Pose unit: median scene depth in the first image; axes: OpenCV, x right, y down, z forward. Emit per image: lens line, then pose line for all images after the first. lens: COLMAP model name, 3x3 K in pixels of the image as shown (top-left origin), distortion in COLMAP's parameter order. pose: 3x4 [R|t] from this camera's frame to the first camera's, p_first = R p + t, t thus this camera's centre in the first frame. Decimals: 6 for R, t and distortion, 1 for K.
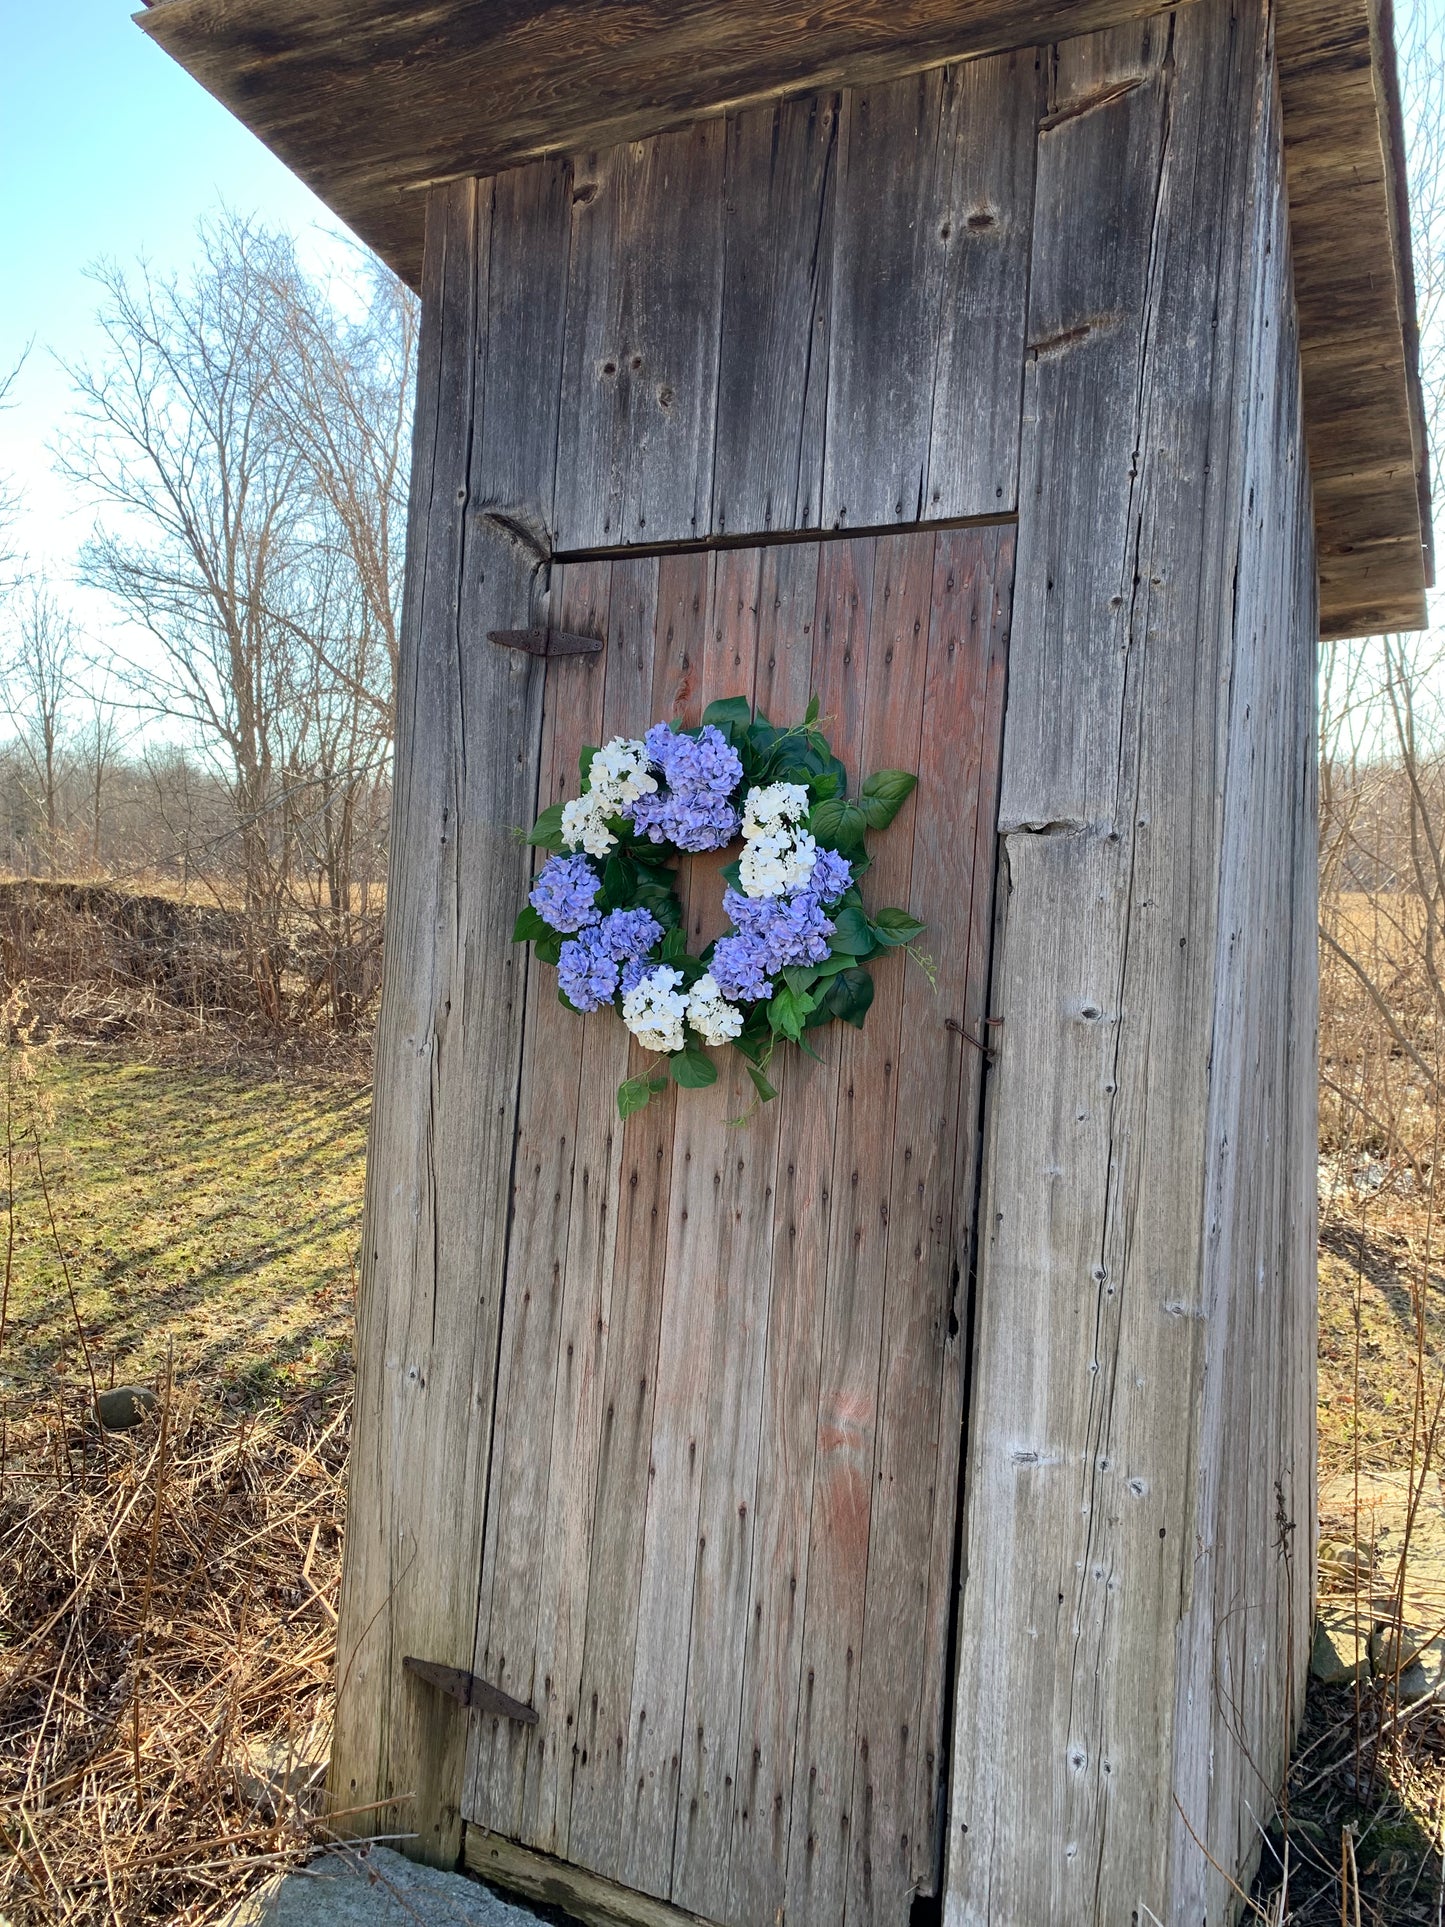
lens RADIAL K [[1460.2, 0, 722.5], [0, 1460.2, 963.5], [0, 0, 1]] dist [0.156640, -0.423523]
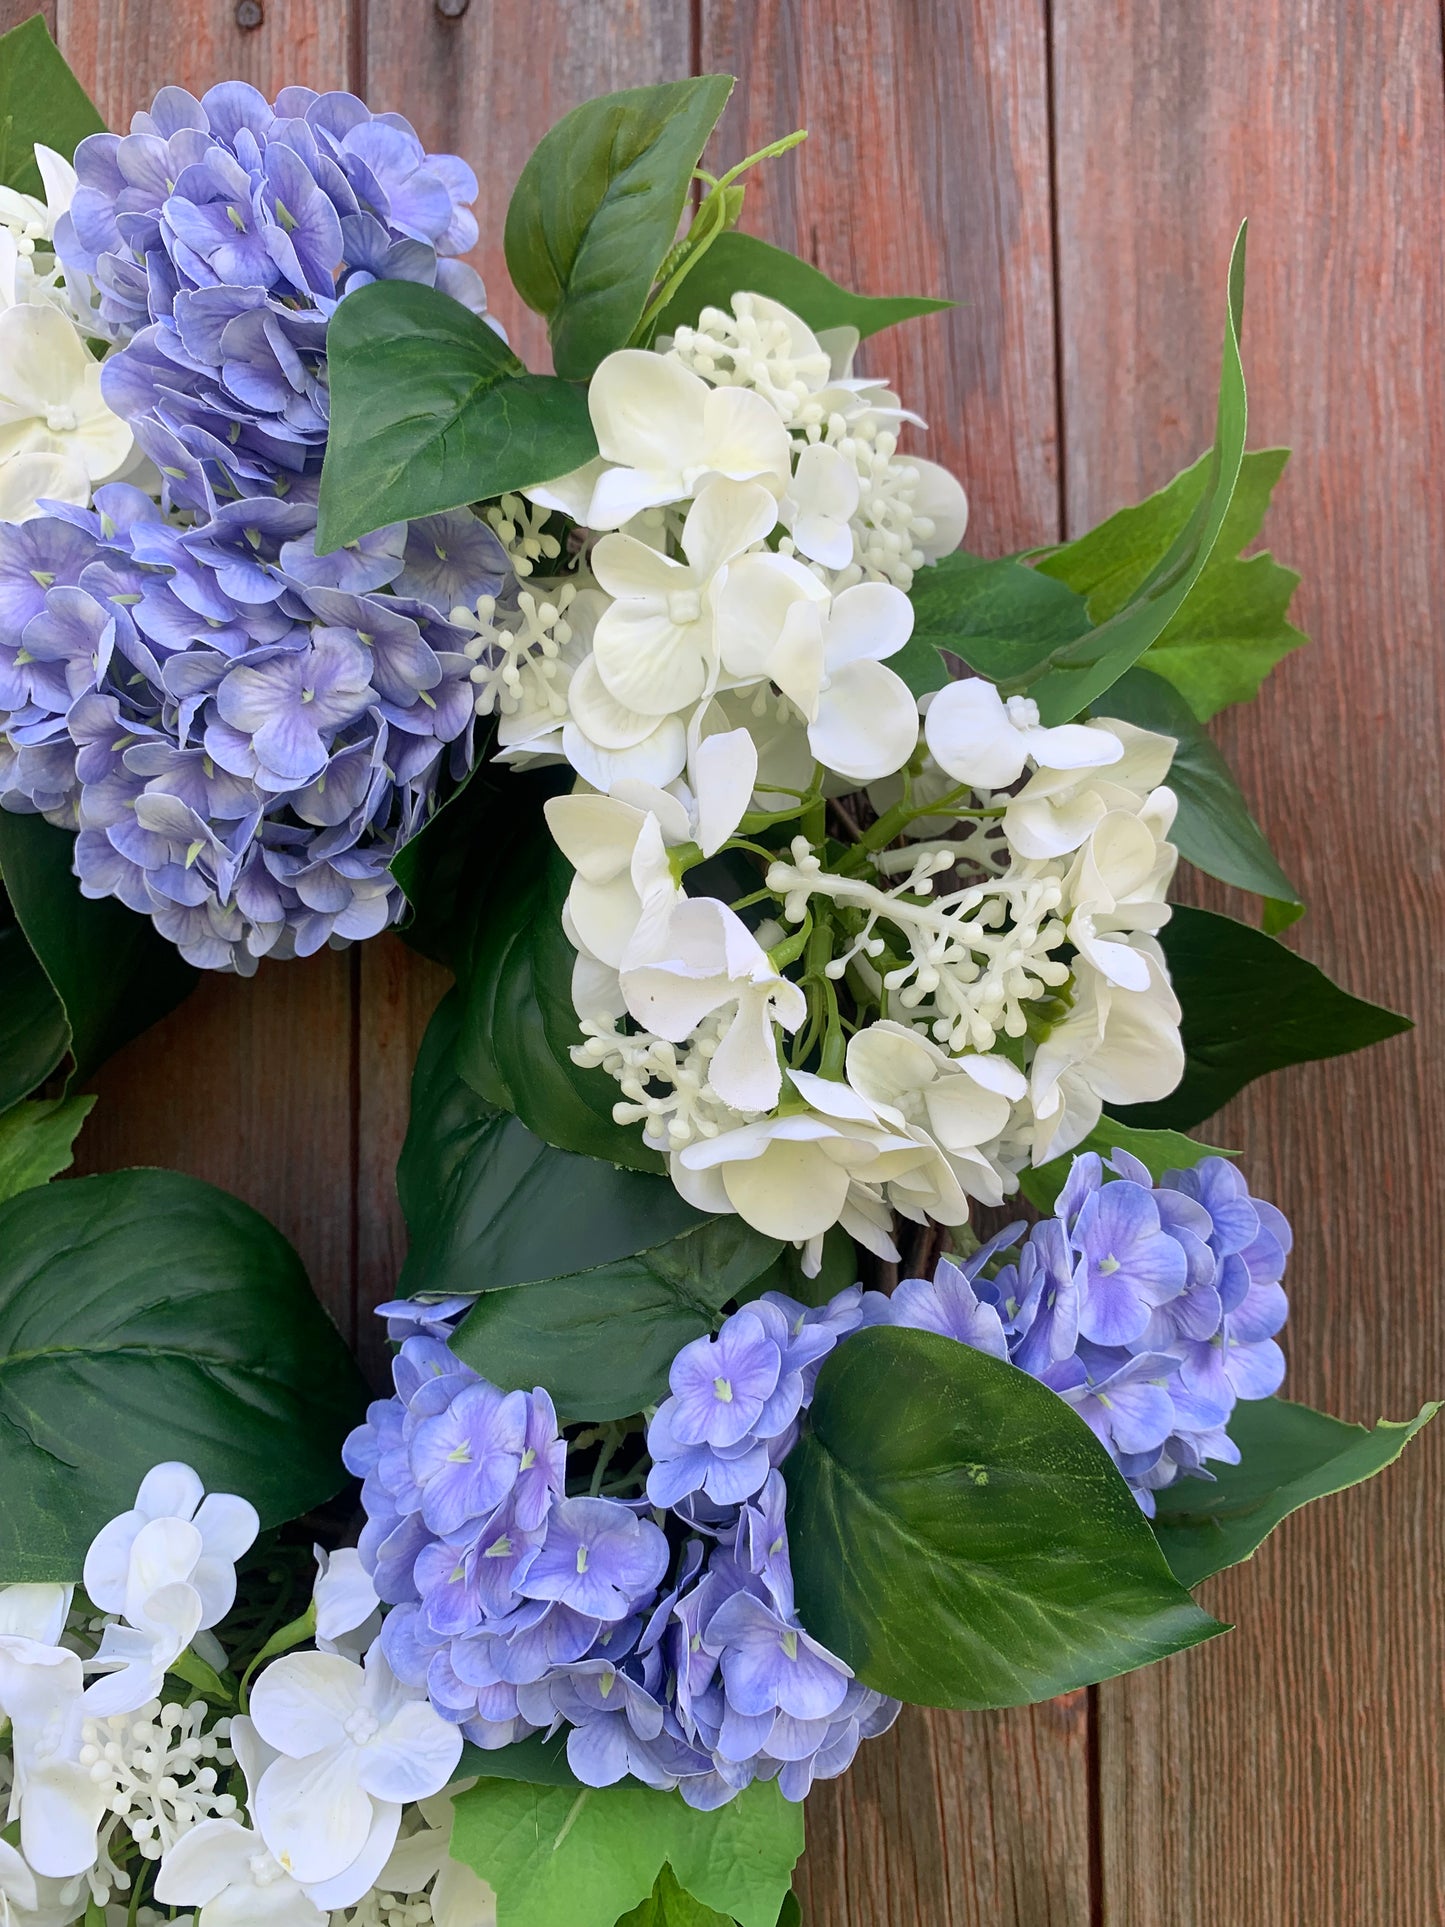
lens RADIAL K [[1508.8, 0, 722.5], [0, 1508.8, 963.5], [0, 0, 1]] dist [-0.025541, 0.001835]
pose [[0.958206, -0.059231, 0.279880, 0.007722], [0.072264, 0.996718, -0.036472, -0.080737], [-0.276801, 0.055173, 0.959342, 0.831818]]
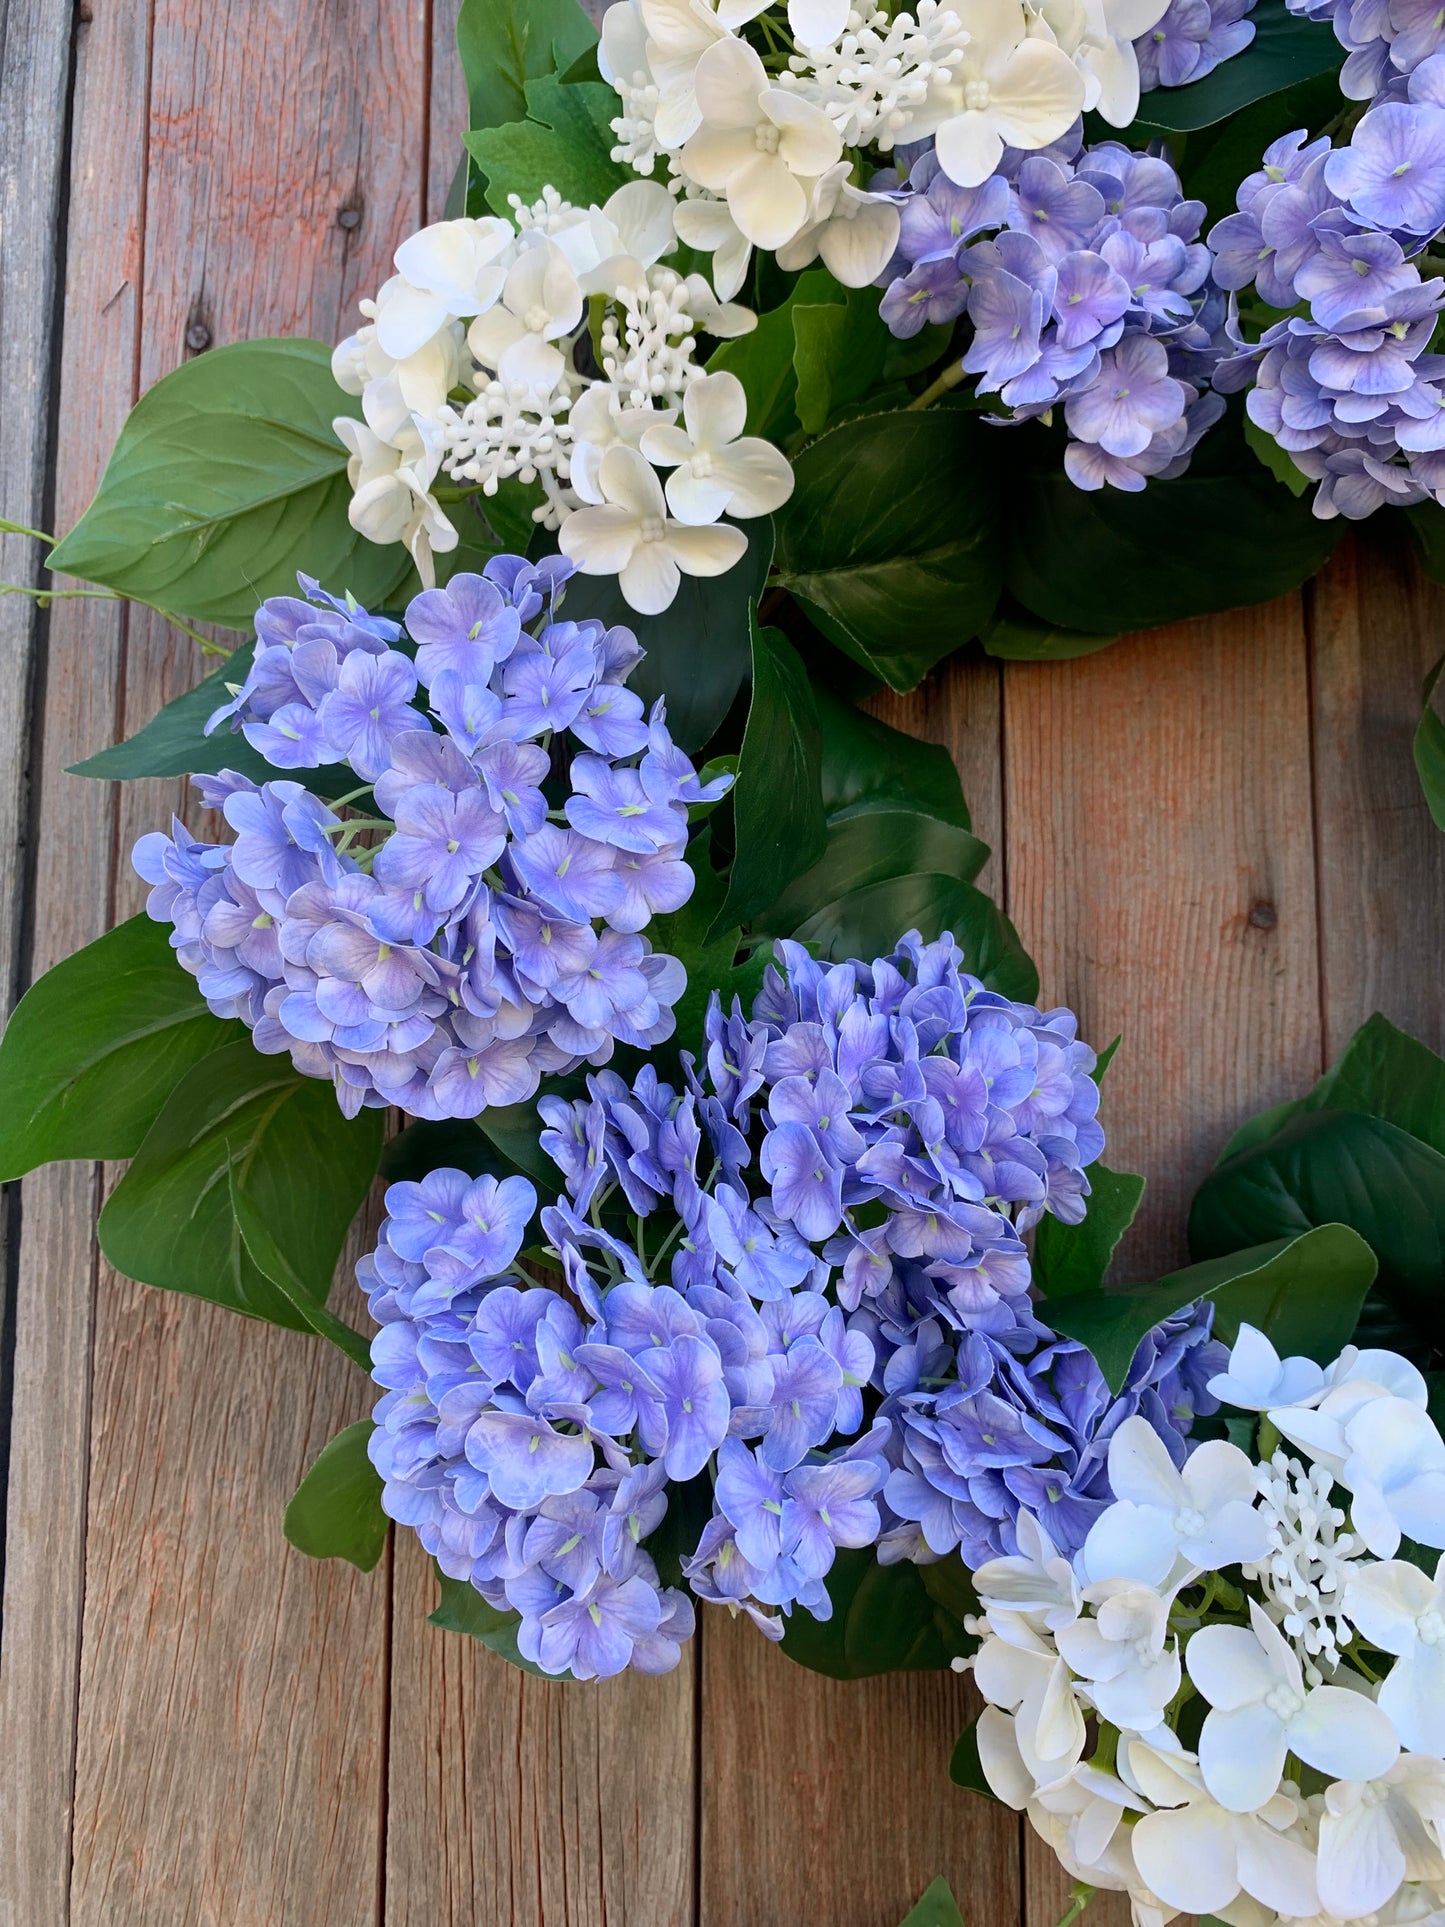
lens RADIAL K [[1514.2, 0, 731.9], [0, 1514.2, 940.0], [0, 0, 1]] dist [0.004398, 0.002114]
pose [[0.904054, -0.017107, 0.427075, -0.144667], [0.053606, 0.995847, -0.073586, -0.026624], [-0.424043, 0.089420, 0.901217, 0.864750]]
